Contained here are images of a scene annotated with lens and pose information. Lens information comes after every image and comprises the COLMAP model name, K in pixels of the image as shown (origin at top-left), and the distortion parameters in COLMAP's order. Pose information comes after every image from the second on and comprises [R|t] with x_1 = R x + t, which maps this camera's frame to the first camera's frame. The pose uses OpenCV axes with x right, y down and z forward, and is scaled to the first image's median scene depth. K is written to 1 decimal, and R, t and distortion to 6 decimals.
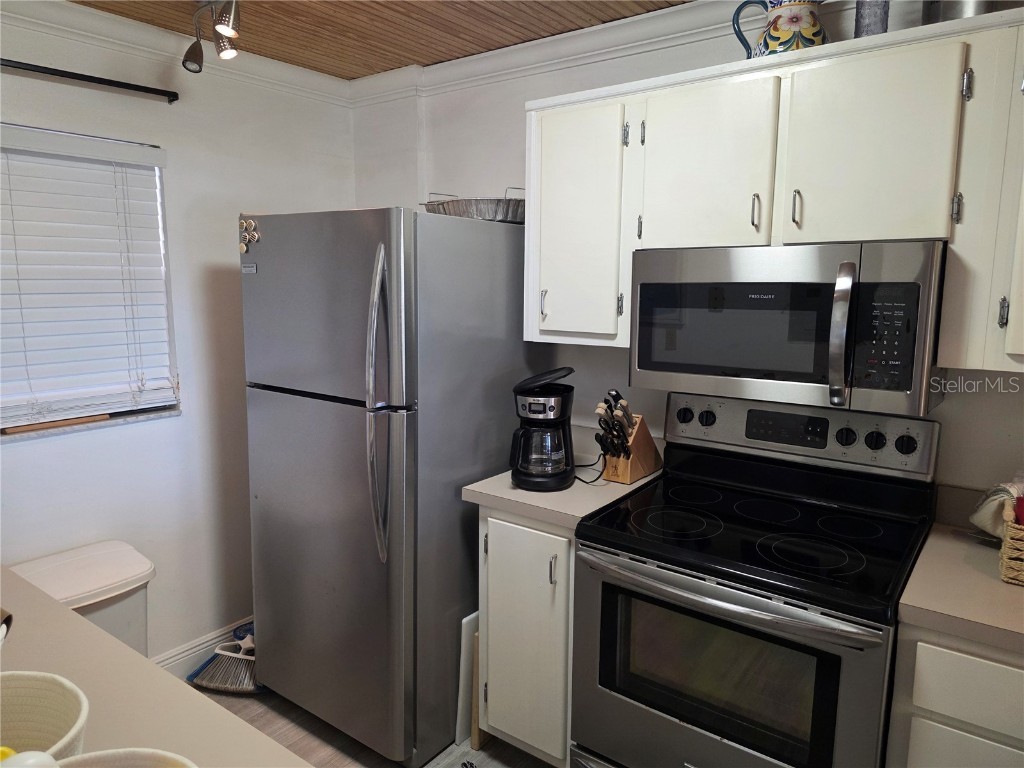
lens RADIAL K [[687.2, 0, 514.1], [0, 687.2, 388.9], [0, 0, 1]] dist [0.062540, -0.060523]
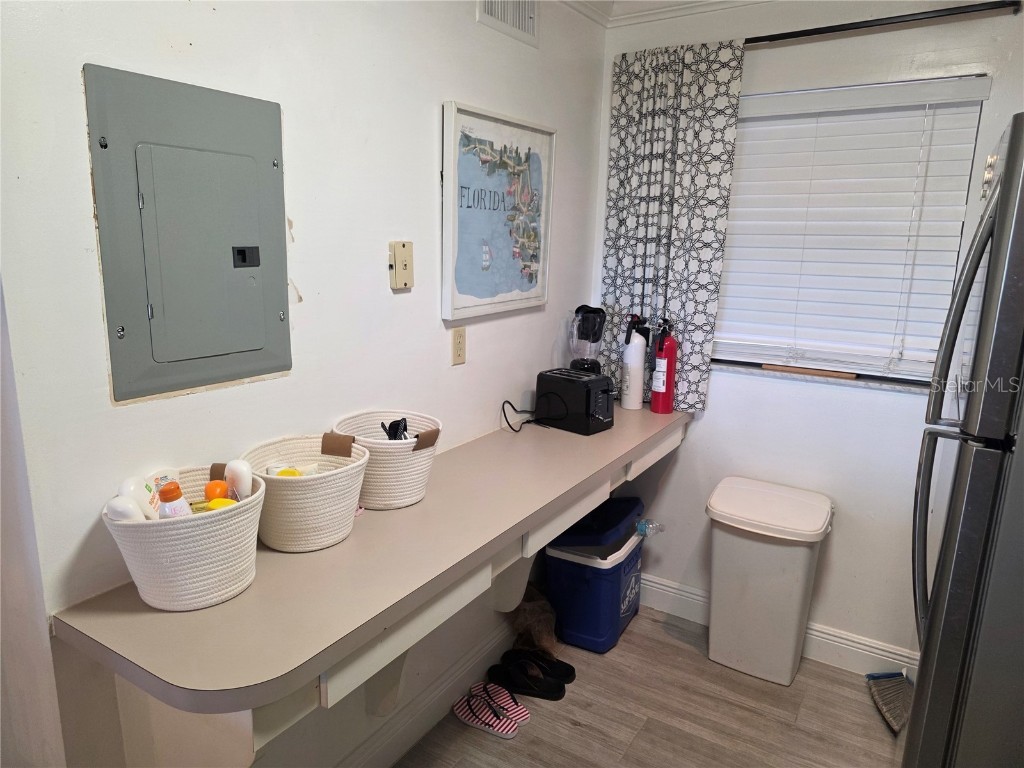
lens RADIAL K [[687.2, 0, 514.1], [0, 687.2, 388.9], [0, 0, 1]] dist [0.062540, -0.060523]
pose [[0.094453, 0.219375, -0.971058, 0.331451], [-0.178520, 0.963340, 0.200267, -0.054788], [0.979392, 0.154437, 0.130153, 0.406960]]
